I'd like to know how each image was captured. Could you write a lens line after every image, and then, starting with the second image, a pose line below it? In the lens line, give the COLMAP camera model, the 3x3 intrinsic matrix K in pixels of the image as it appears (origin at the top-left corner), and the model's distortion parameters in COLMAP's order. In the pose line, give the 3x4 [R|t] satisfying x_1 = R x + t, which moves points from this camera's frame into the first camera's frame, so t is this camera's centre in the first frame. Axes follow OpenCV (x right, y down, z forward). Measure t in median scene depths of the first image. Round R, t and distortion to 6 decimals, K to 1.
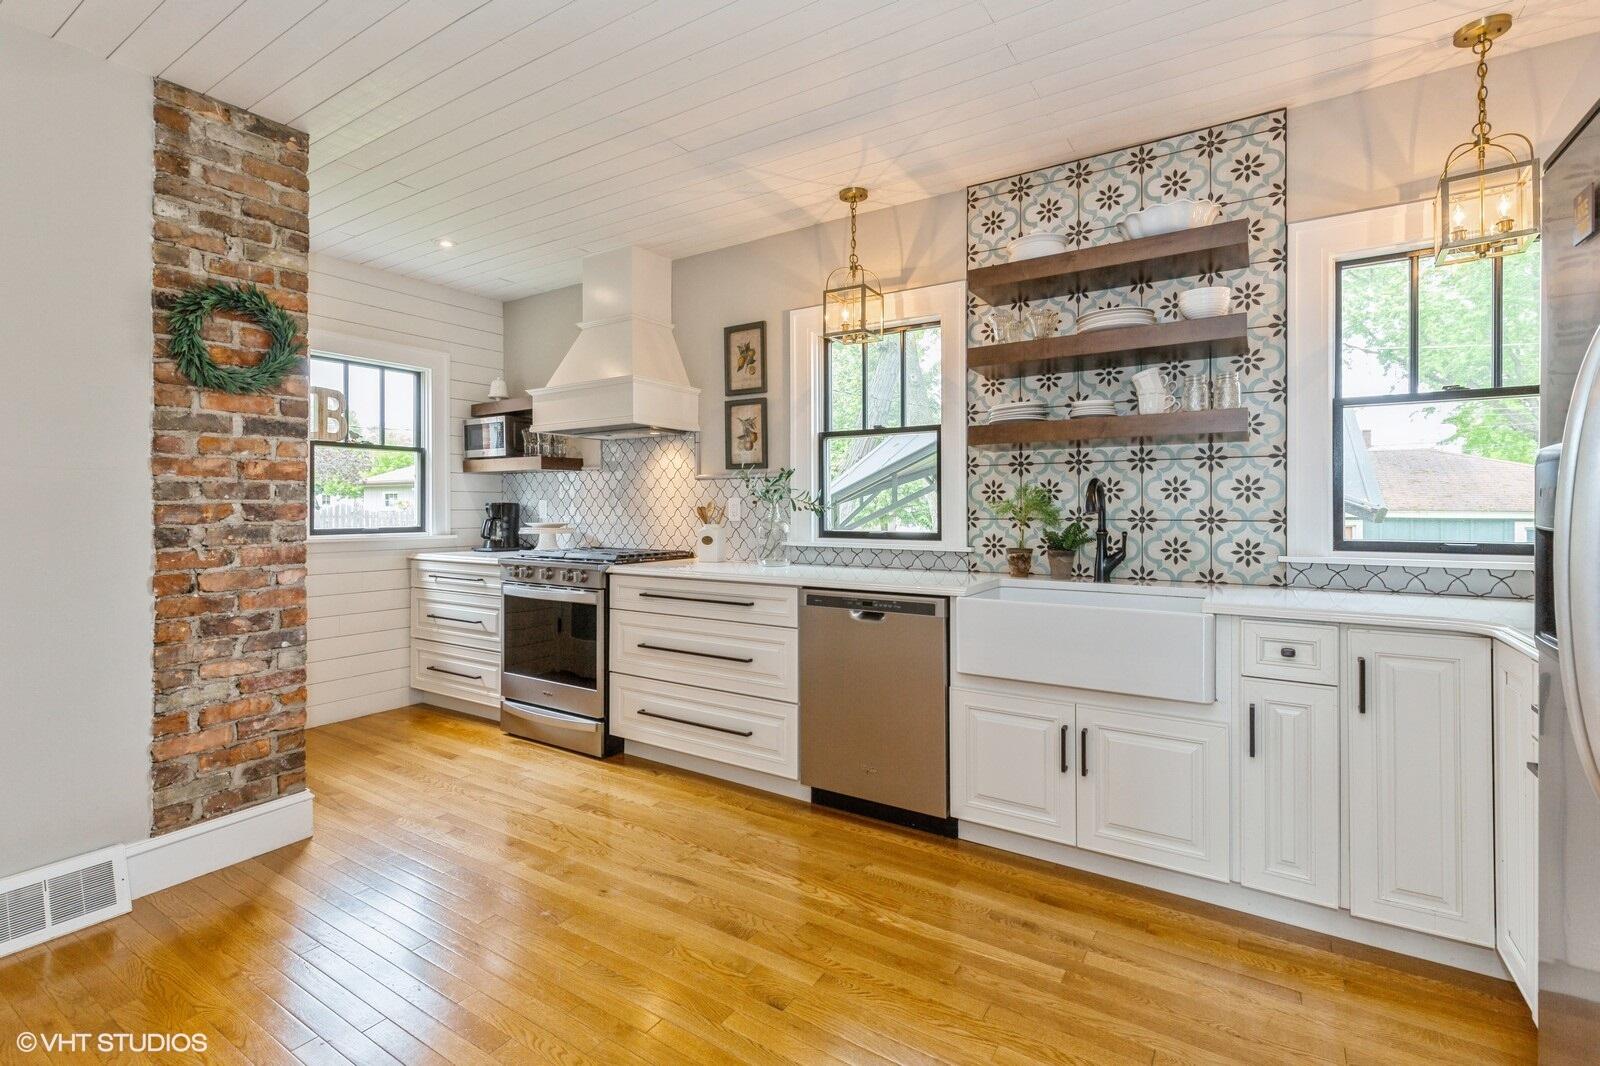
lens RADIAL K [[729.0, 0, 802.8], [0, 729.0, 523.8], [0, 0, 1]] dist [-0.021229, -0.001874]
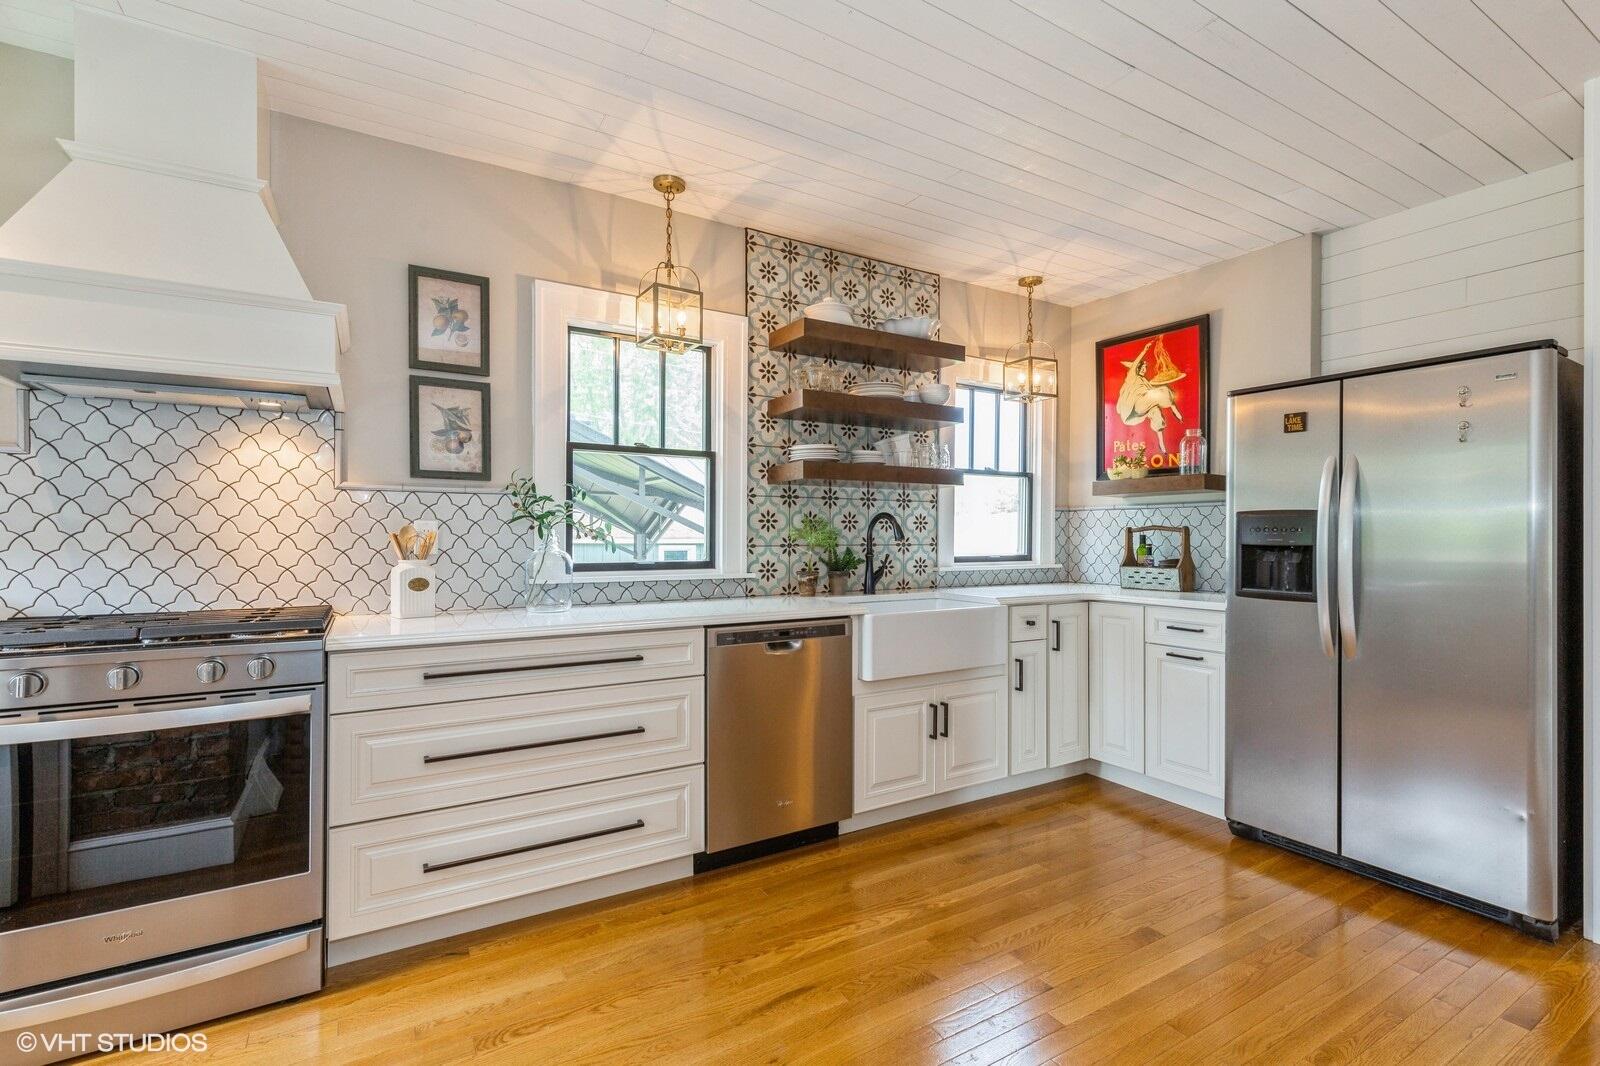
lens RADIAL K [[729.0, 0, 804.9], [0, 729.0, 535.4], [0, 0, 1]] dist [-0.021229, -0.001874]
pose [[0.427140, -0.000876, 0.904185, -0.725938], [0.015137, 0.999866, -0.006182, -0.015192], [-0.904059, 0.016327, 0.427096, 0.513251]]
